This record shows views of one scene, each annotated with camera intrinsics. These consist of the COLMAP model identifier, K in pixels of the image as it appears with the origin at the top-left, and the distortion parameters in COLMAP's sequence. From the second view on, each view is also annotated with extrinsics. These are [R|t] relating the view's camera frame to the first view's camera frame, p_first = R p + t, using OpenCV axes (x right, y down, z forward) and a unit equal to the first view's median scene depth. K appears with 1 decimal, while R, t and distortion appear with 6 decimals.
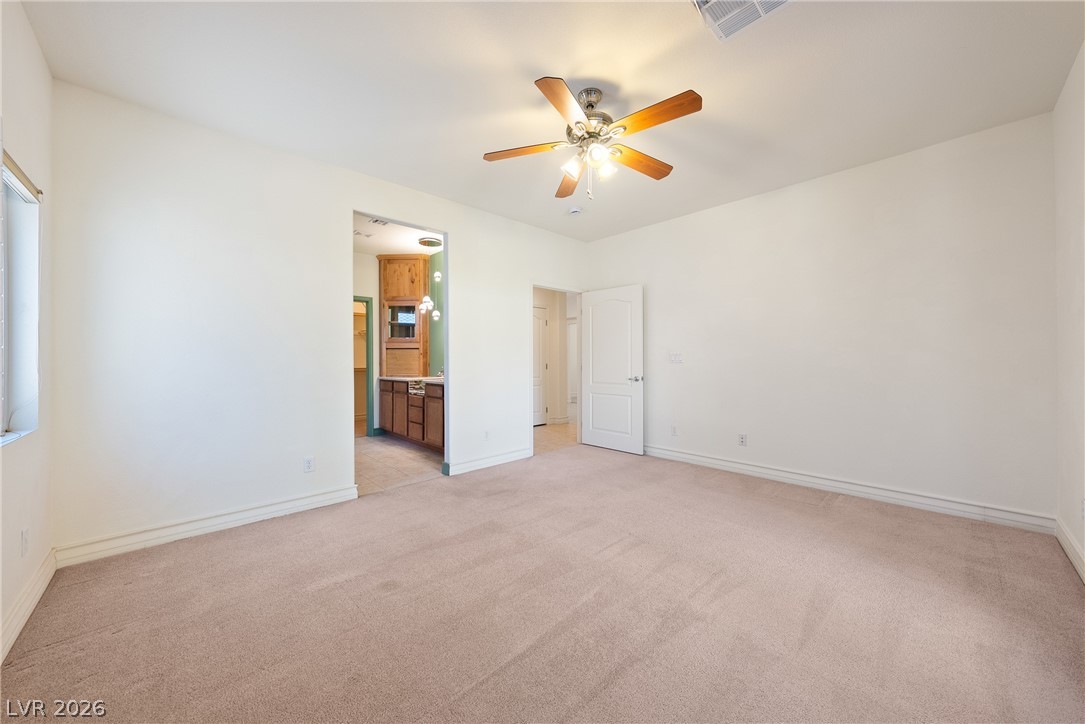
lens RADIAL K [[391.1, 0, 541.5], [0, 391.1, 358.7], [0, 0, 1]] dist [-0.004279, 0.000405]
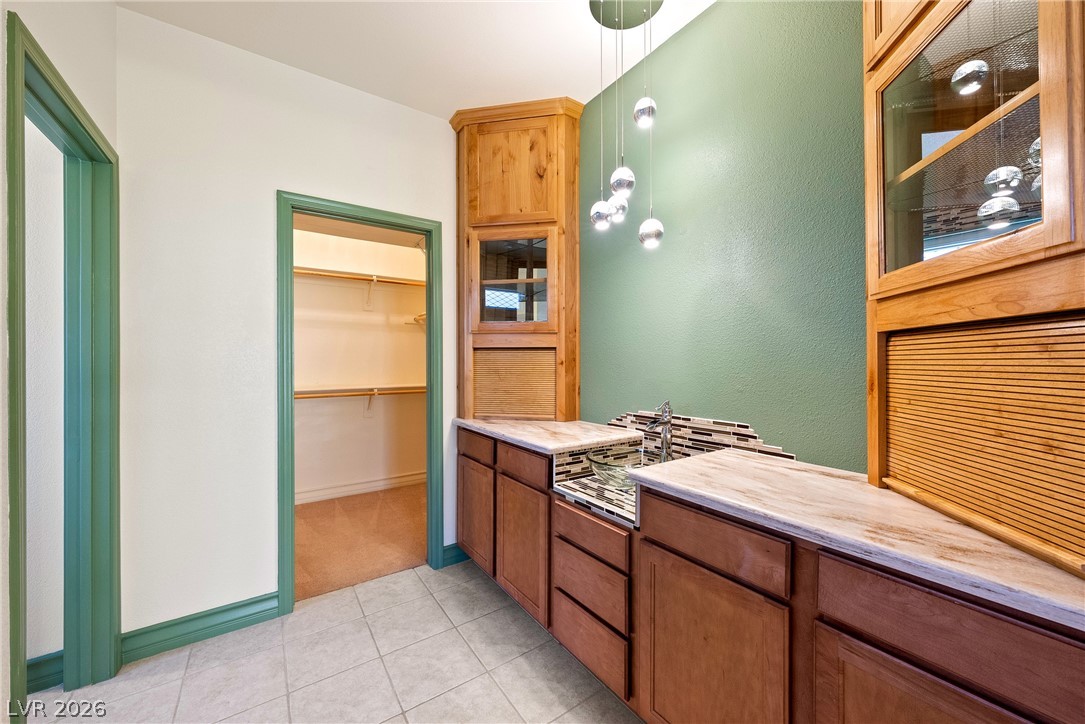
lens RADIAL K [[425.2, 0, 545.8], [0, 425.2, 358.5], [0, 0, 1]] dist [-0.008455, 0.000984]
pose [[0.988039, 0.001234, -0.154199, -0.259361], [-0.001570, 0.999997, -0.002056, -0.015634], [0.154196, 0.002273, 0.988038, 0.587018]]
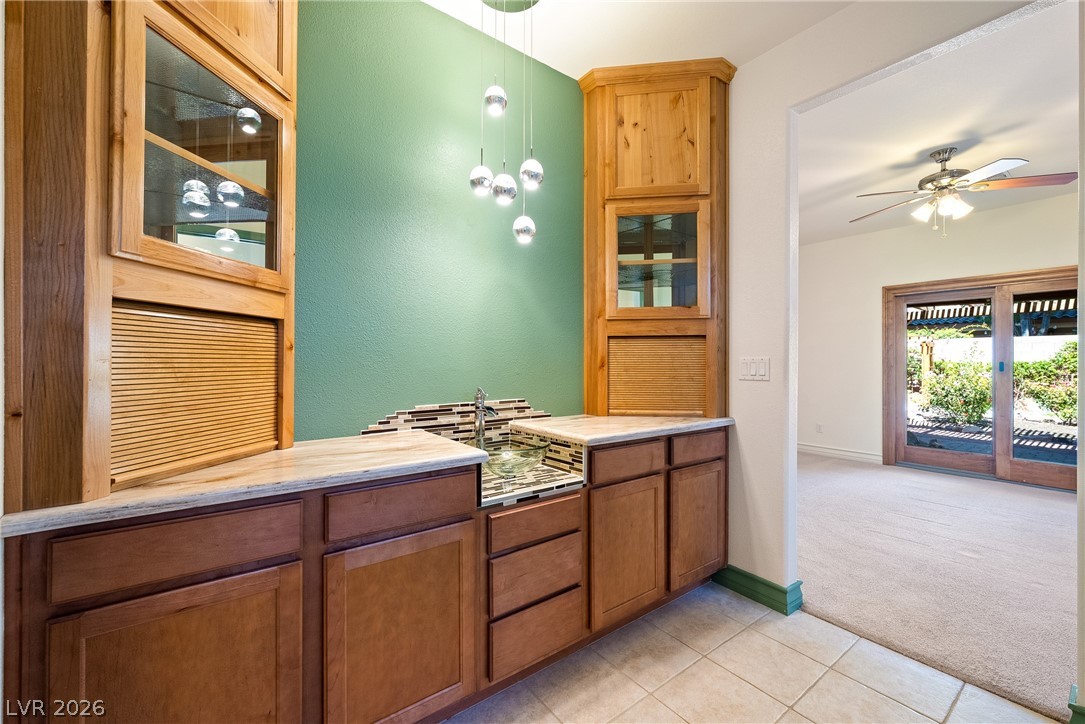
lens RADIAL K [[425.2, 0, 544.9], [0, 425.2, 362.7], [0, 0, 1]] dist [-0.008455, 0.000984]
pose [[0.109759, 0.007143, 0.993933, -0.530434], [0.002678, 0.999968, -0.007482, -0.001528], [-0.993955, 0.003483, 0.109736, 0.822846]]
